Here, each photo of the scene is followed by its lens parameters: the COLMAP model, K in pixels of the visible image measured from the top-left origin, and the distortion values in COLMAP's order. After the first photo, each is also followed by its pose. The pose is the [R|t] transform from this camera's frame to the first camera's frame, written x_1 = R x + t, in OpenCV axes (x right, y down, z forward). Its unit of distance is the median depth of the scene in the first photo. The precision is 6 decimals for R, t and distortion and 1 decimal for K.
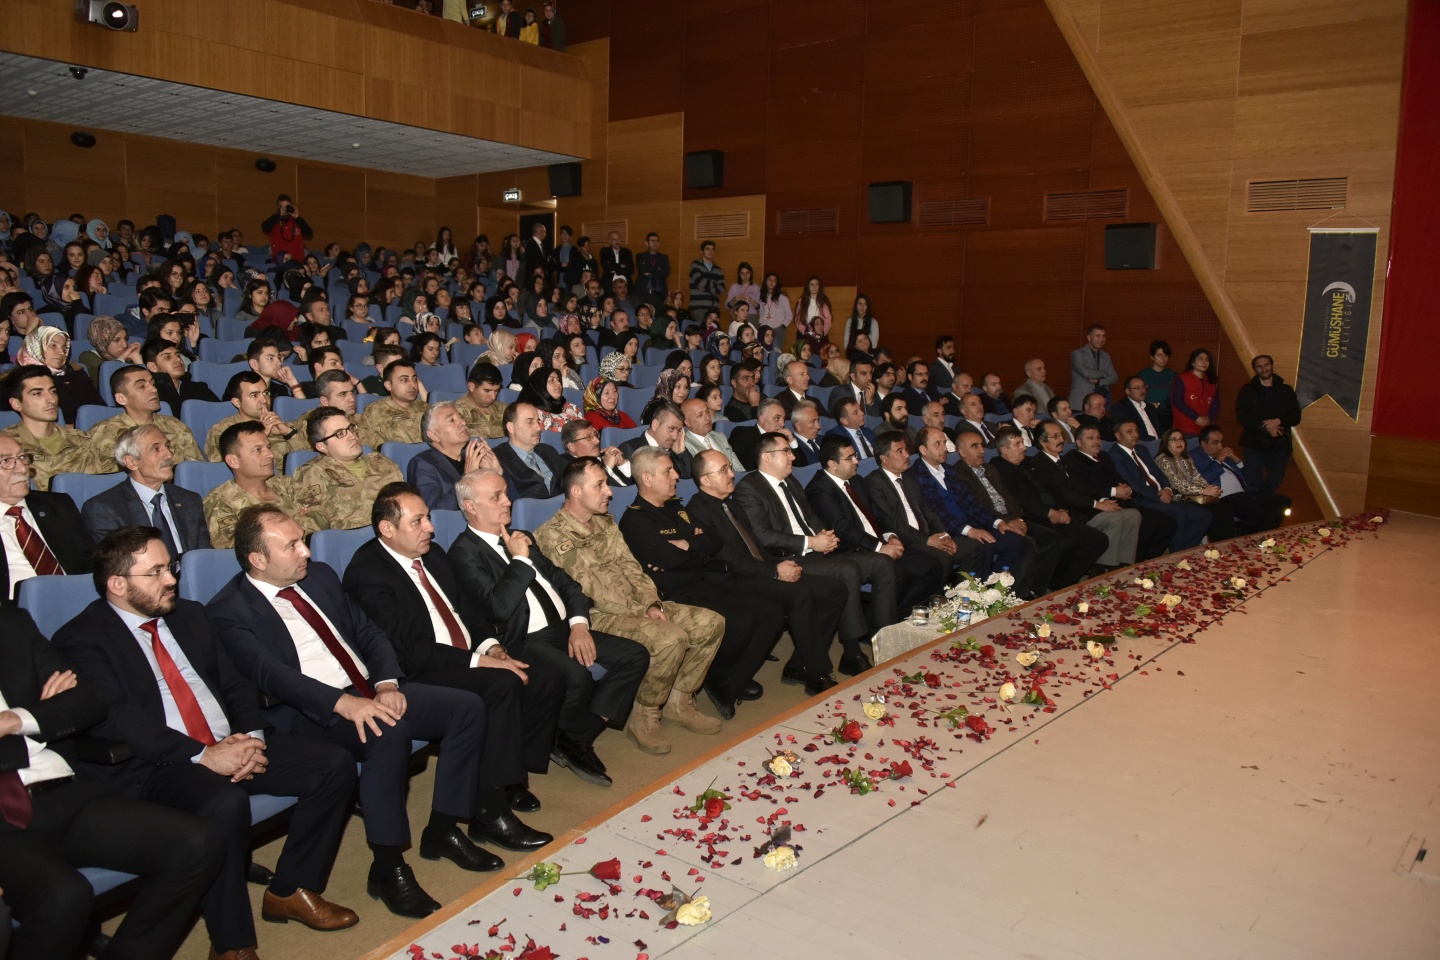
lens RADIAL K [[1125.5, 0, 716.8], [0, 1125.5, 490.7], [0, 0, 1]] dist [-0.035350, -0.007672]
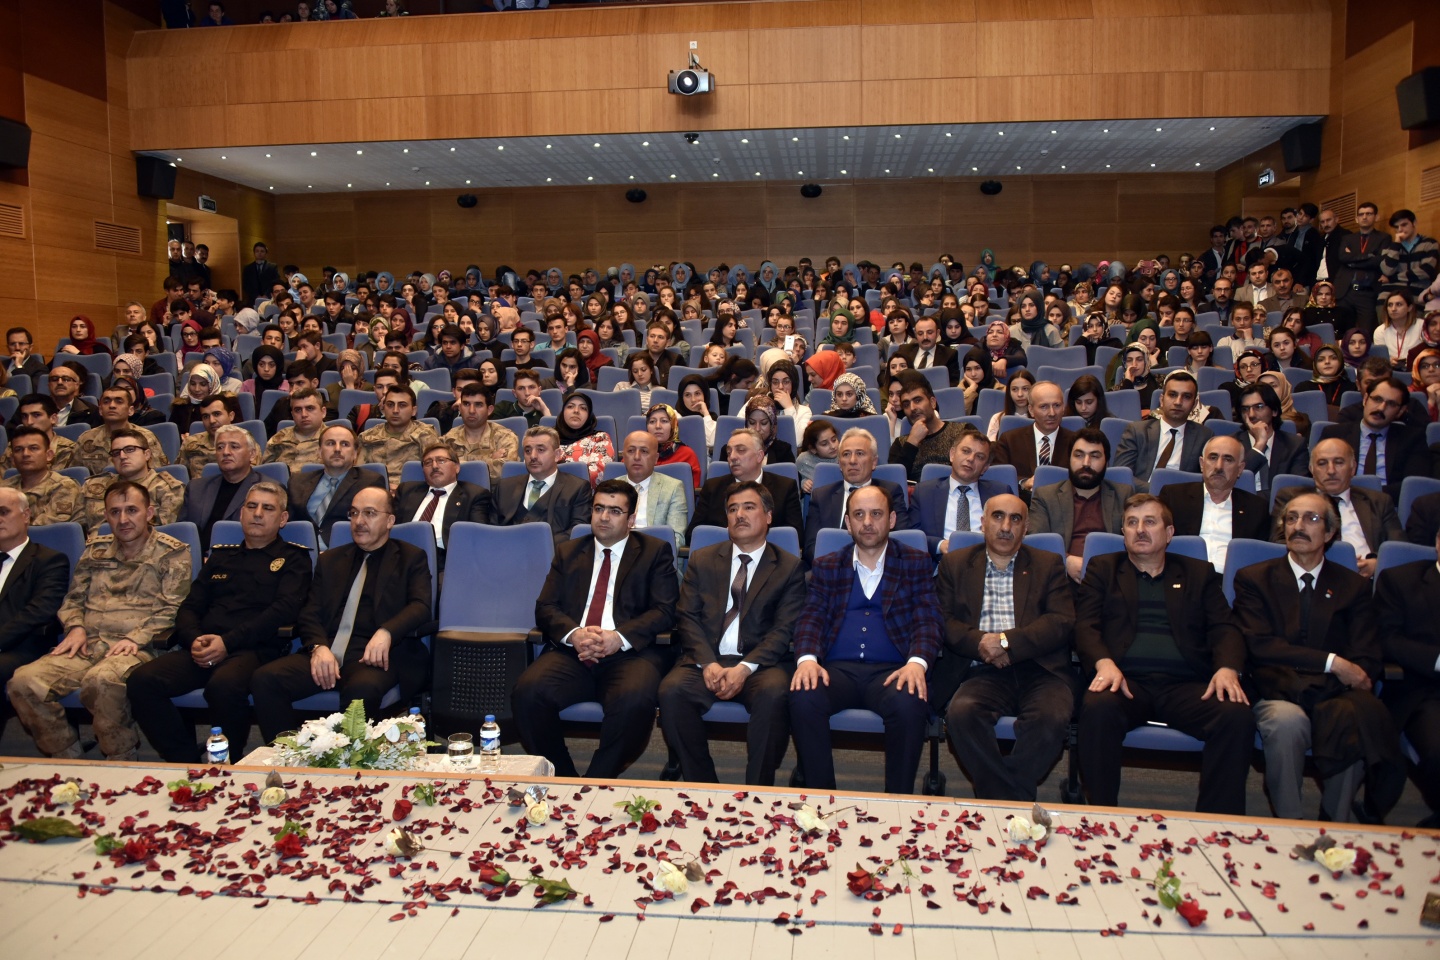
lens RADIAL K [[1138.4, 0, 717.6], [0, 1138.4, 488.0], [0, 0, 1]] dist [-0.026549, -0.016346]
pose [[0.554918, 0.063217, -0.829499, 0.675416], [-0.088431, 0.995942, 0.016744, -0.062090], [0.827191, 0.064062, 0.558257, 0.615260]]
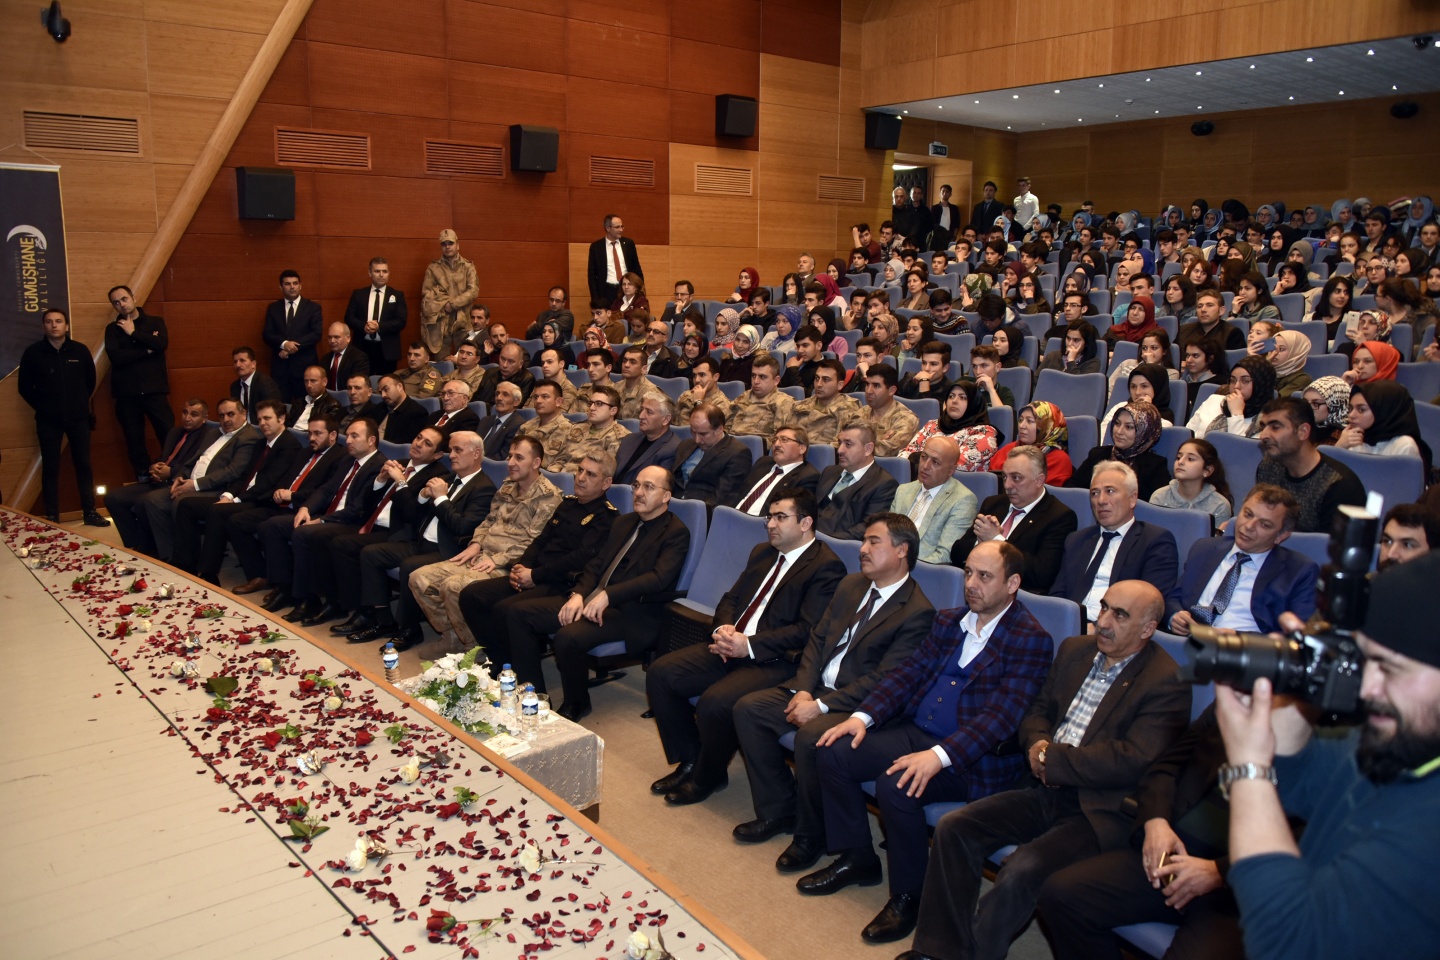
lens RADIAL K [[1153.8, 0, 720.0], [0, 1153.8, 480.0], [0, 0, 1]] dist [-0.040177, 0.000842]
pose [[-0.179993, 0.150414, -0.972100, 0.755391], [-0.138098, 0.974589, 0.176370, -0.167460], [0.973926, 0.165990, -0.154647, 0.988036]]
